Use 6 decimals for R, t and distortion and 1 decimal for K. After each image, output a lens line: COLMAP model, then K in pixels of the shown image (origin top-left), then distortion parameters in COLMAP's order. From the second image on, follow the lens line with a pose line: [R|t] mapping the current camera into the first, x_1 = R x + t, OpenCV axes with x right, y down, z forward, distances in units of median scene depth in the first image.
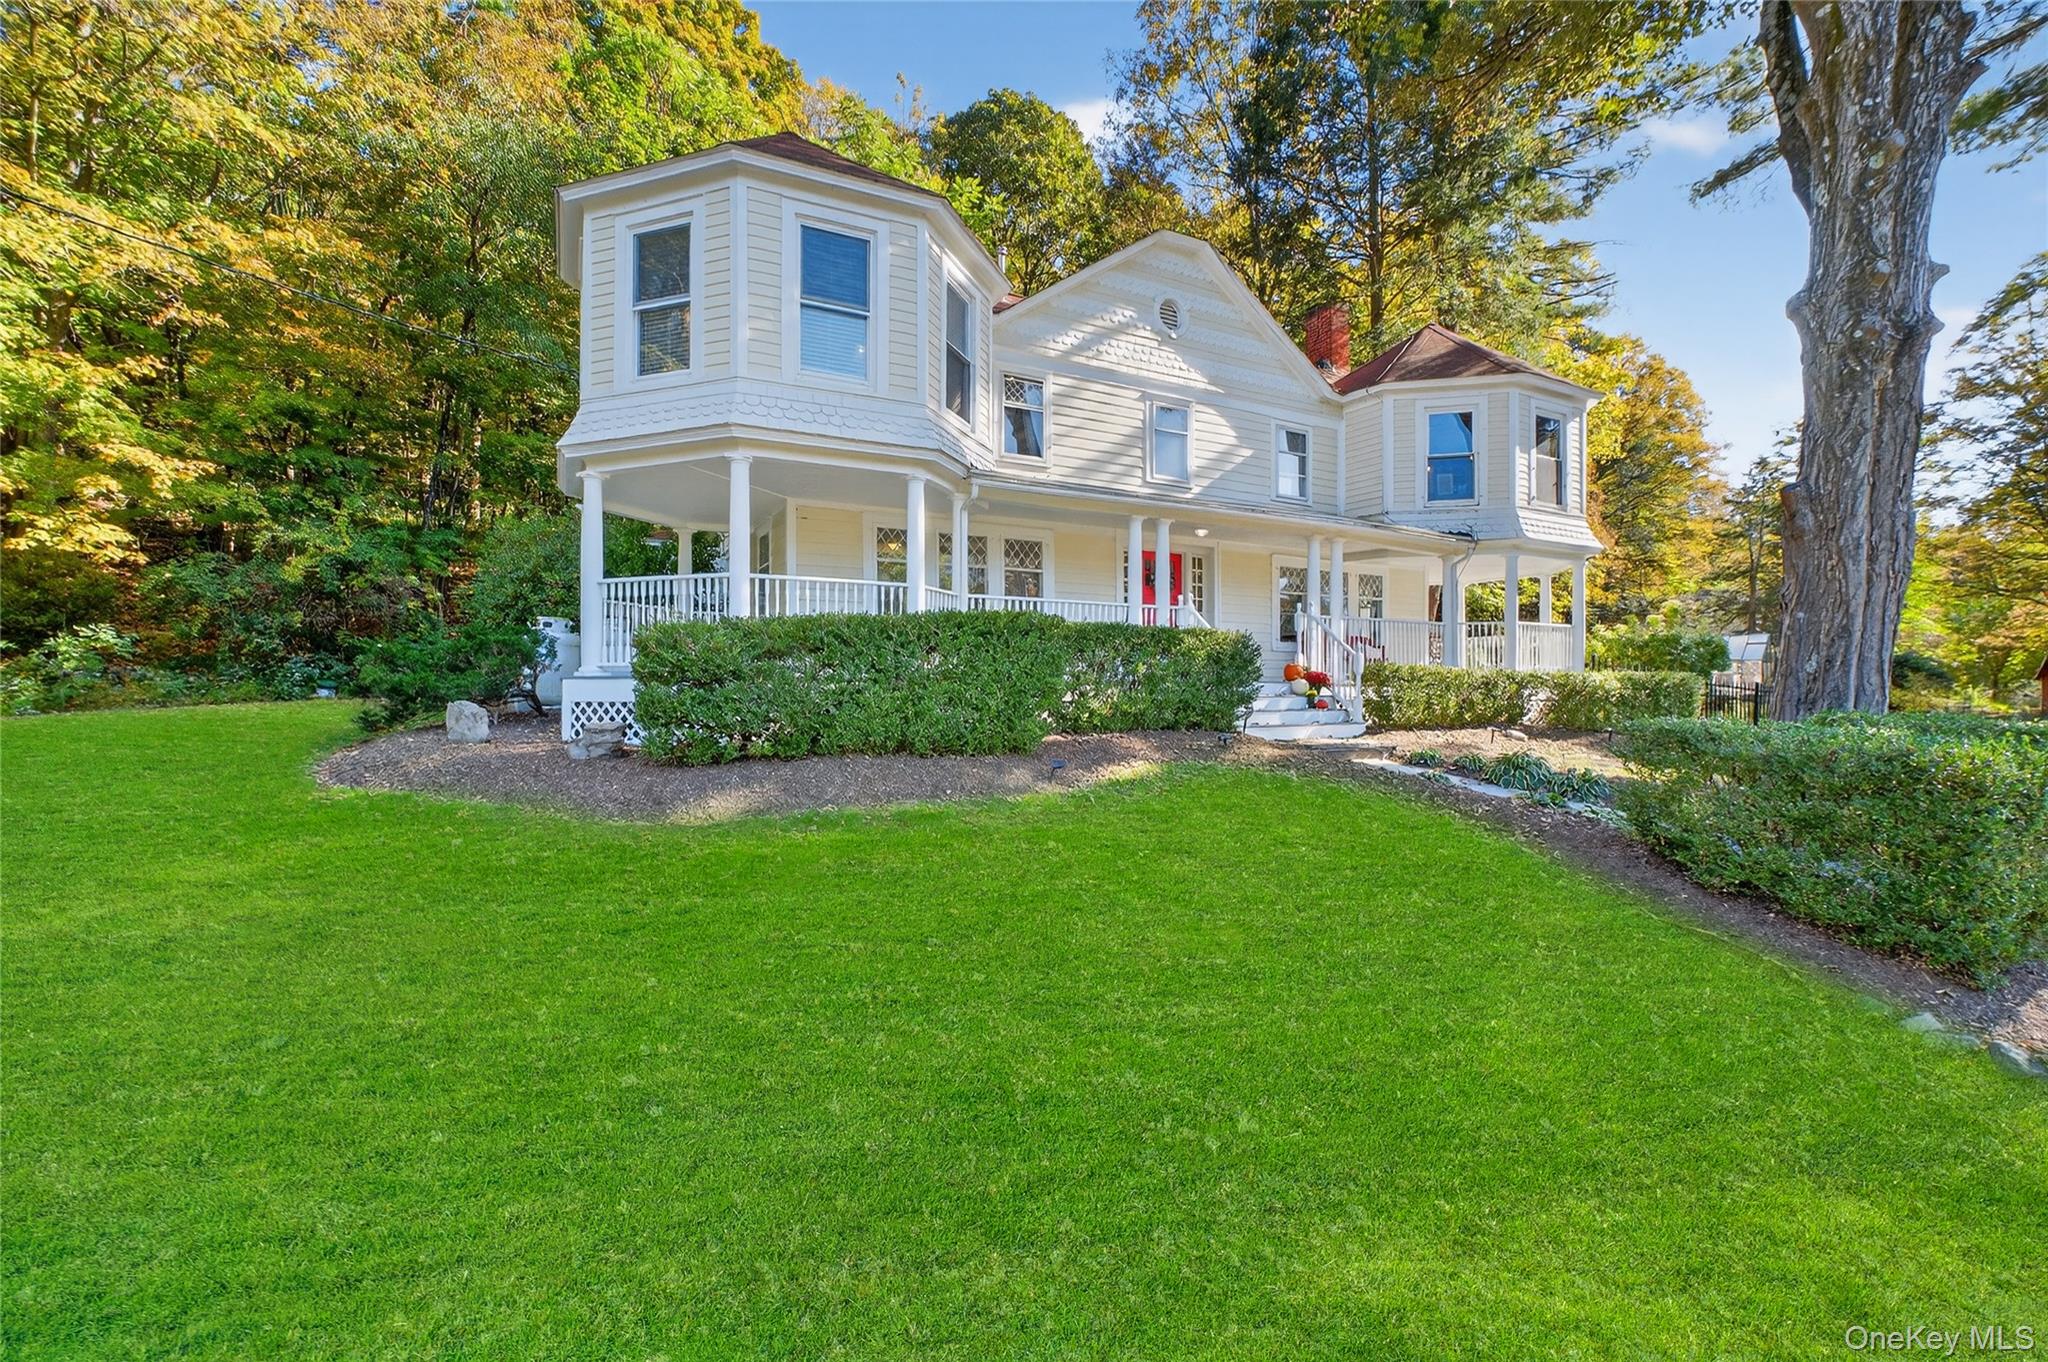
lens RADIAL K [[936.6, 0, 1023.1], [0, 936.6, 685.0], [0, 0, 1]] dist [-0.001393, 0.000172]
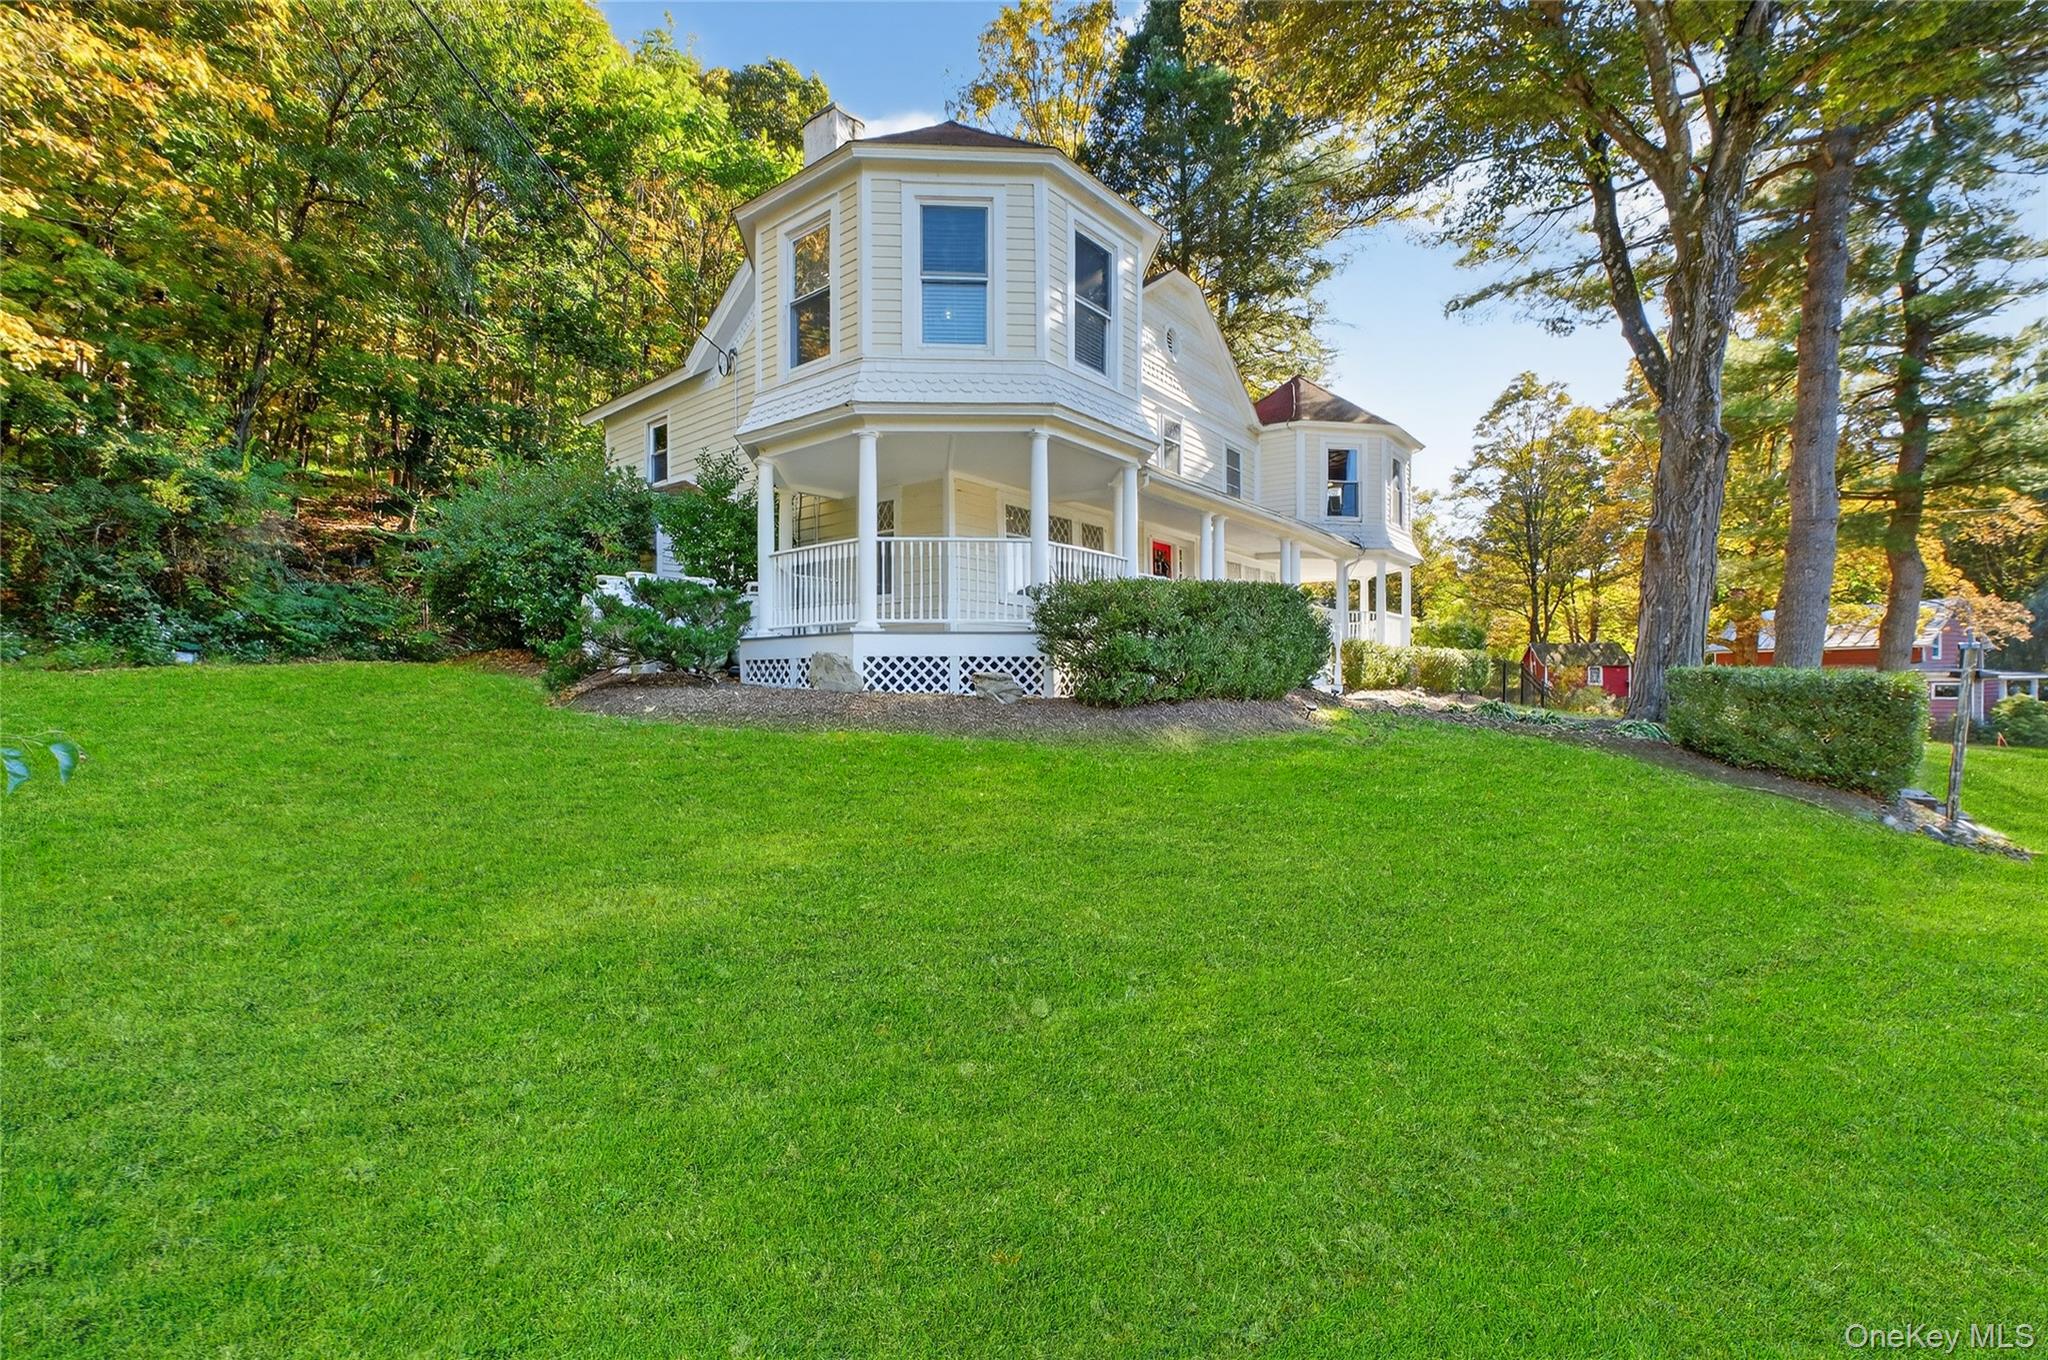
lens RADIAL K [[936.6, 0, 1023.6], [0, 936.6, 678.3], [0, 0, 1]] dist [-0.001393, 0.000172]
pose [[0.906695, 0.000697, 0.421787, -0.739473], [-0.000800, 1.000000, 0.000067, 0.040076], [-0.421787, -0.000398, 0.906695, 0.016576]]
